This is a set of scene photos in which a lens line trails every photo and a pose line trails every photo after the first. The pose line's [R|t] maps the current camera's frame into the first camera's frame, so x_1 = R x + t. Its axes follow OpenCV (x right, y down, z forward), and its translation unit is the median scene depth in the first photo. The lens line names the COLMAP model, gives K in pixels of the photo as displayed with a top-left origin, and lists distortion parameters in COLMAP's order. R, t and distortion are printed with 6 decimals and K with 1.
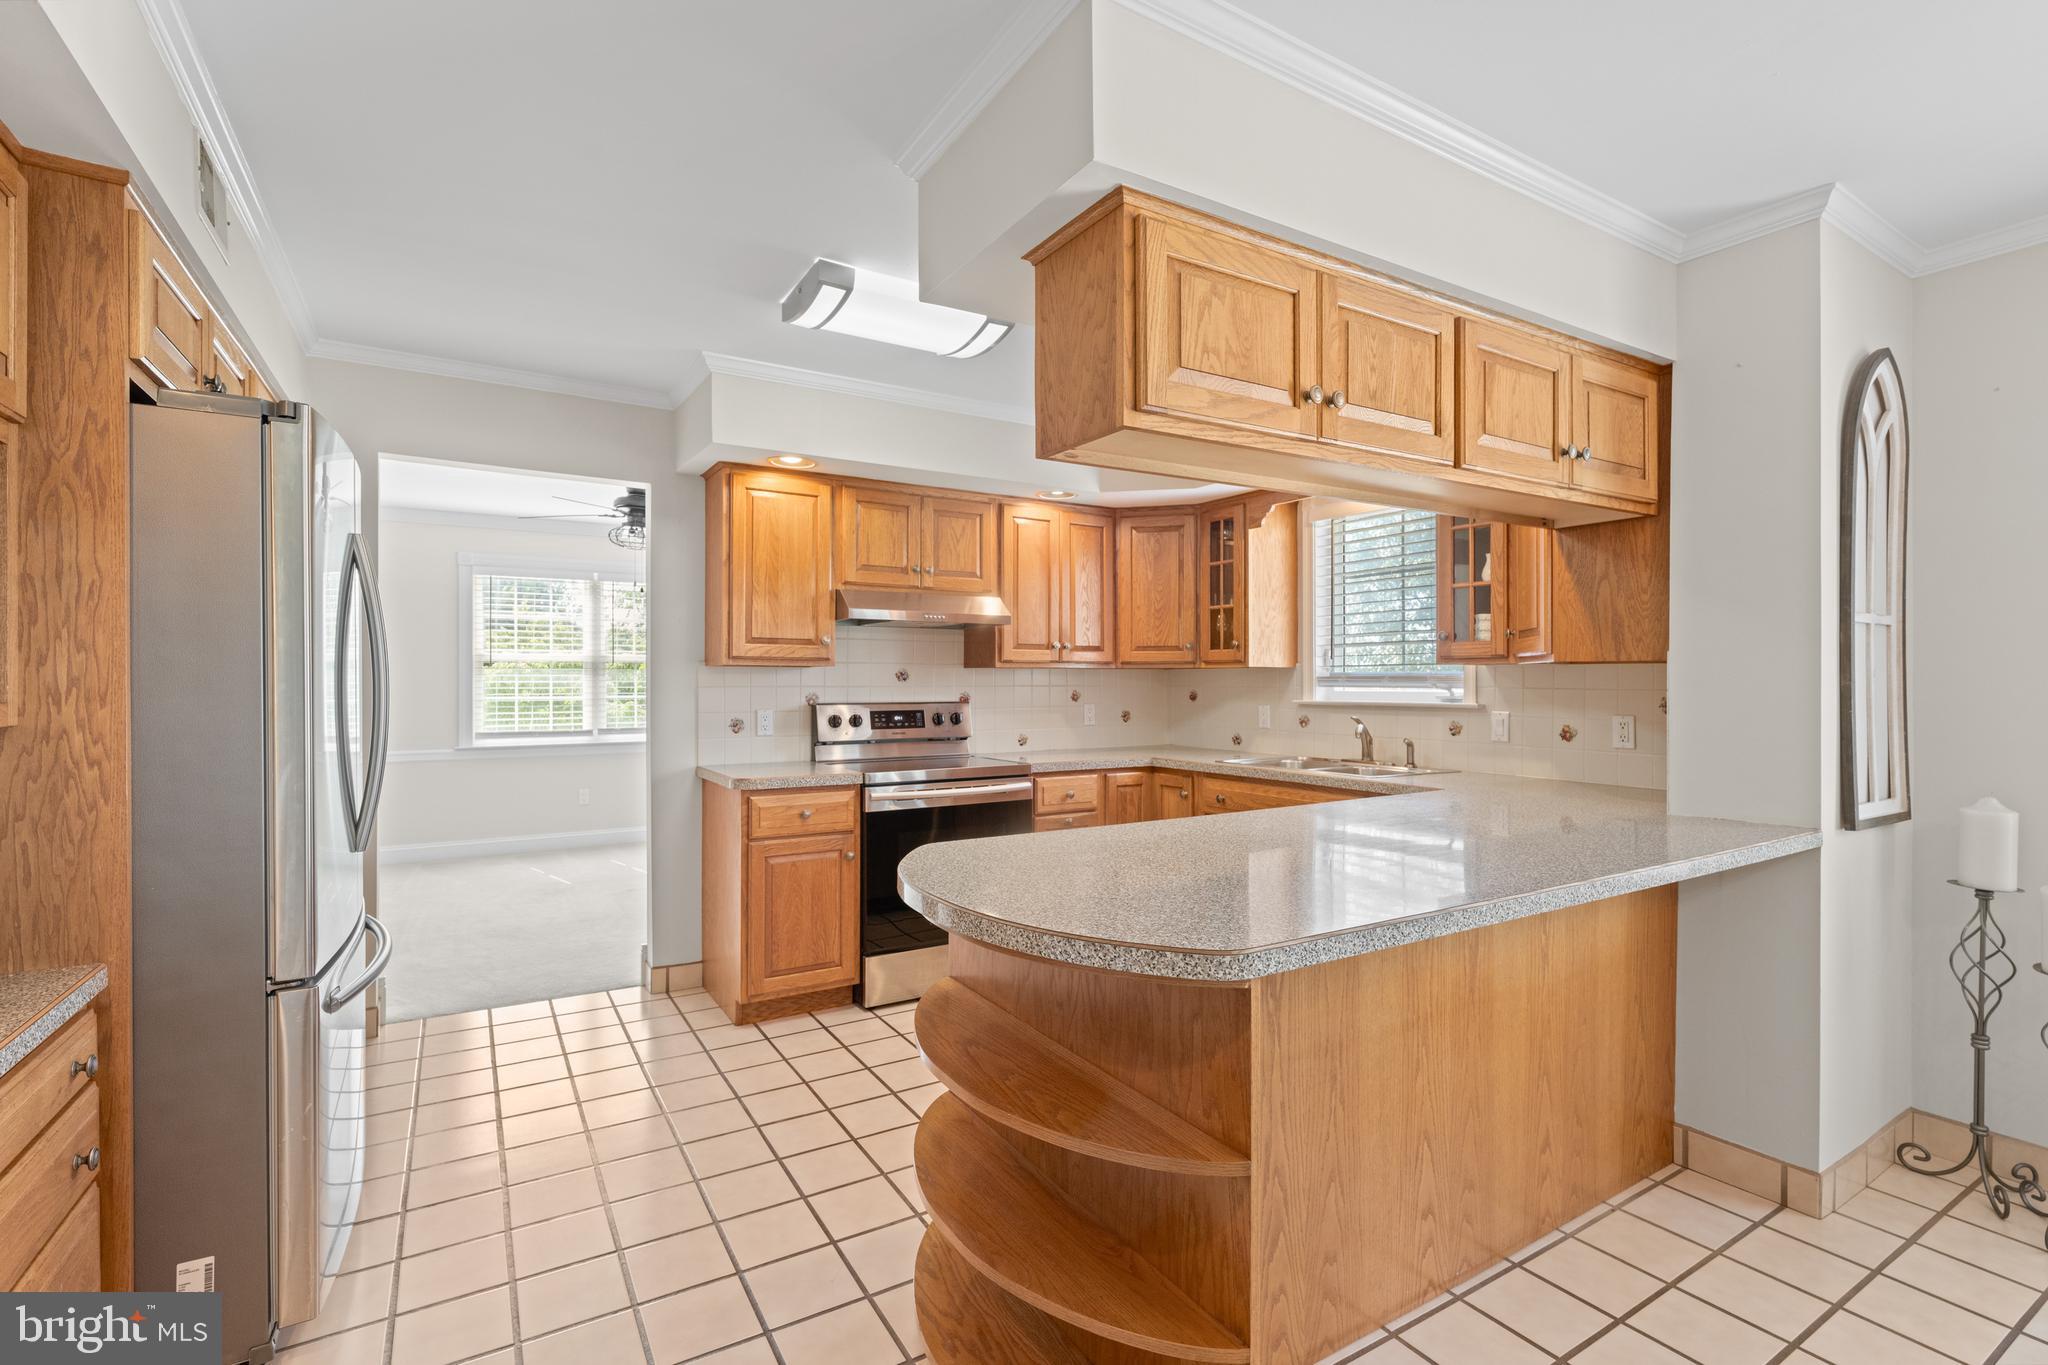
lens RADIAL K [[922.8, 0, 1020.7], [0, 922.8, 682.5], [0, 0, 1]] dist [-0.003471, -0.000319]
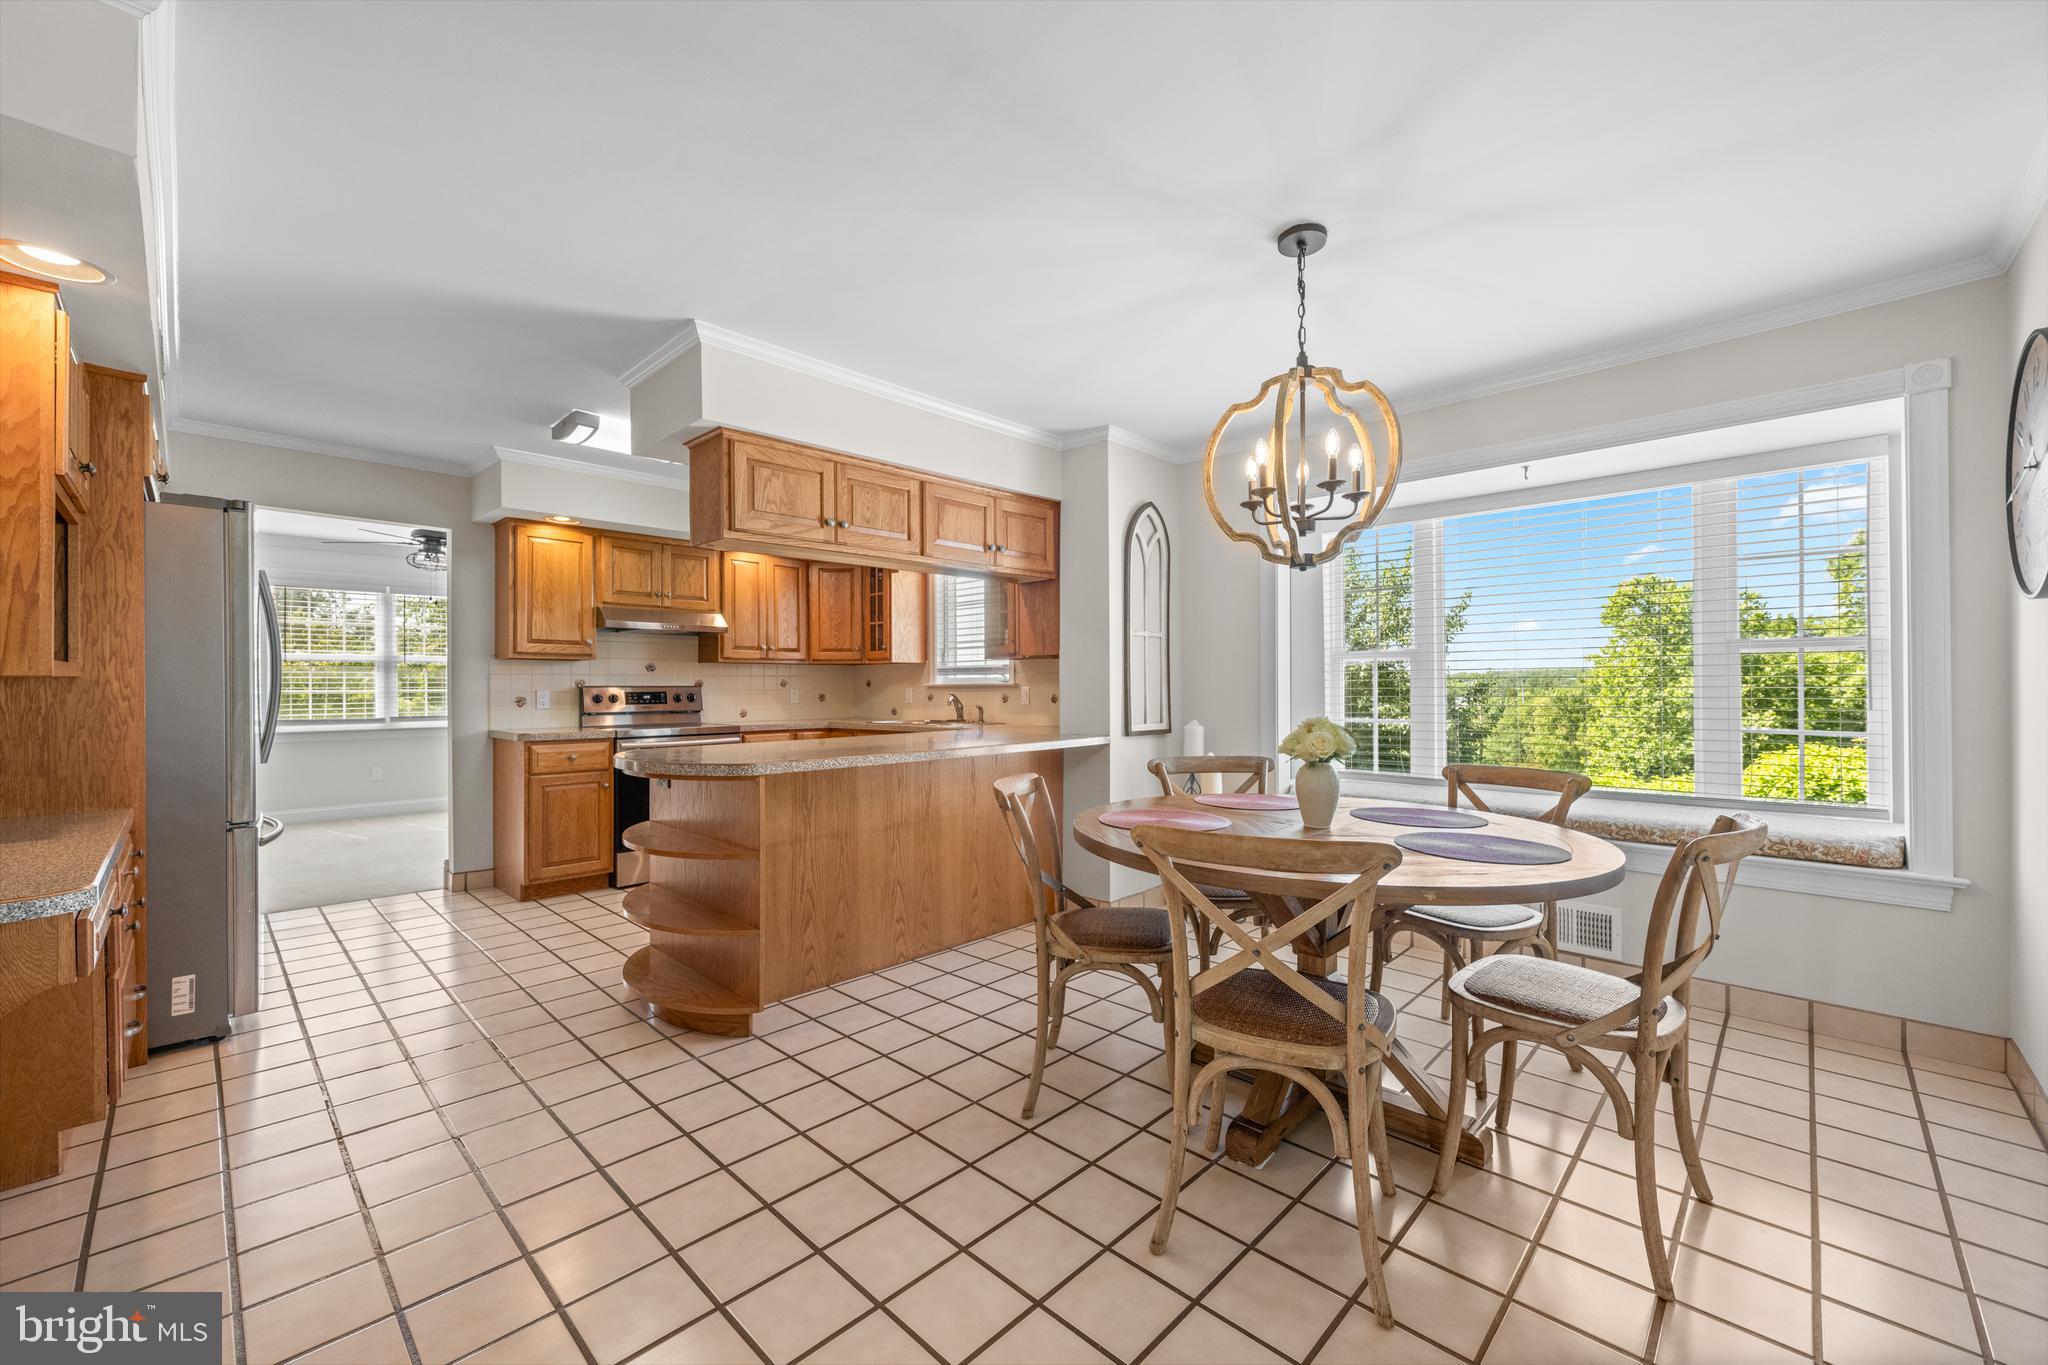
lens RADIAL K [[812.8, 0, 1022.1], [0, 812.8, 685.5], [0, 0, 1]] dist [-0.000943, 0.000174]
pose [[0.967844, -0.003705, 0.251525, 0.167819], [0.004792, 0.999982, -0.003711, 0.041235], [-0.251507, 0.004797, 0.967844, -0.545199]]
